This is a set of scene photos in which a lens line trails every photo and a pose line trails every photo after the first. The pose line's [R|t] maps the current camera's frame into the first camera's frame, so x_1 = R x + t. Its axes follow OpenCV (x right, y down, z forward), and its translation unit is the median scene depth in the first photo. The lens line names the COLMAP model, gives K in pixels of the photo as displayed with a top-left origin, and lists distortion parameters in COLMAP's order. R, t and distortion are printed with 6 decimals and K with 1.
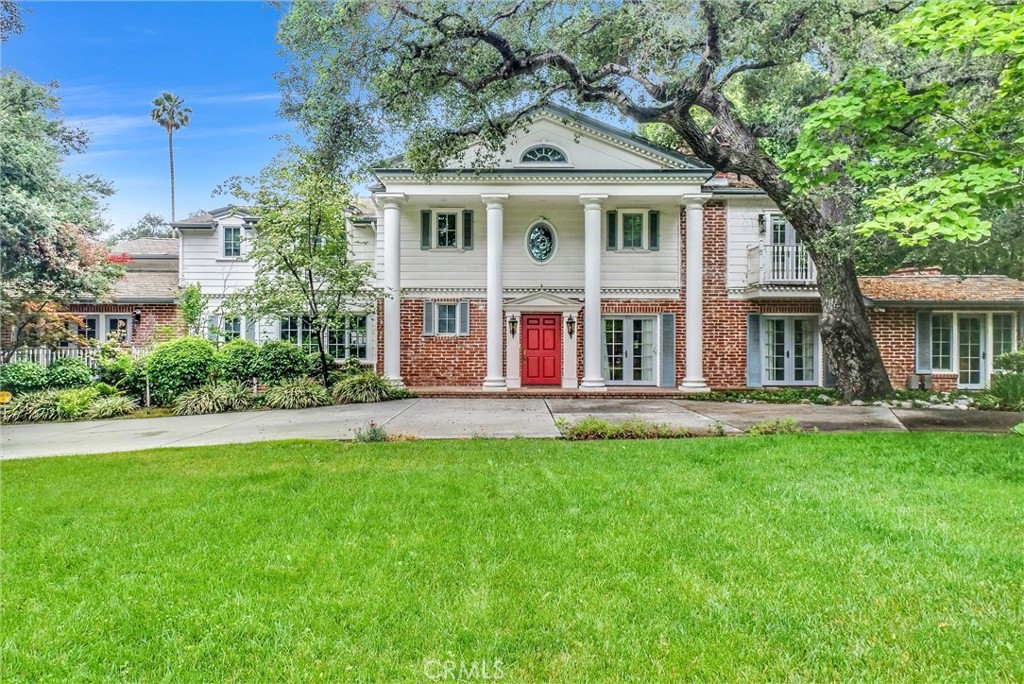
lens RADIAL K [[443.5, 0, 512.9], [0, 443.5, 330.4], [0, 0, 1]] dist [-0.001320, -0.000211]
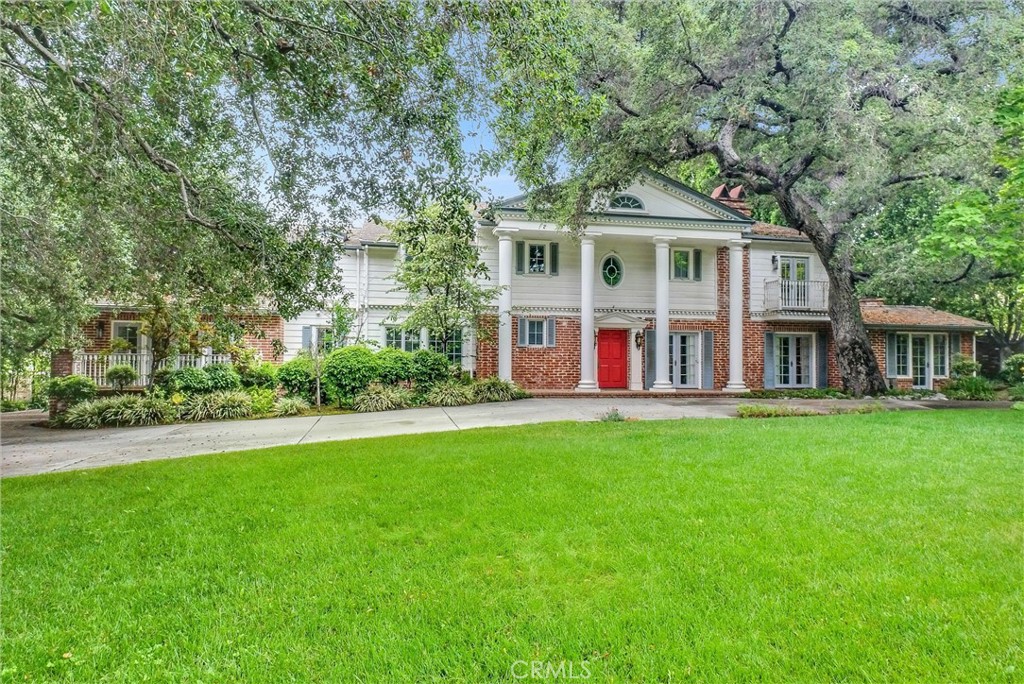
lens RADIAL K [[420.7, 0, 509.8], [0, 420.7, 339.9], [0, 0, 1]] dist [-0.001341, 0.000022]
pose [[0.990938, 0.012012, 0.133780, -0.396874], [-0.010432, 0.999867, -0.012505, 0.008305], [-0.133913, 0.010996, 0.990932, -0.120345]]
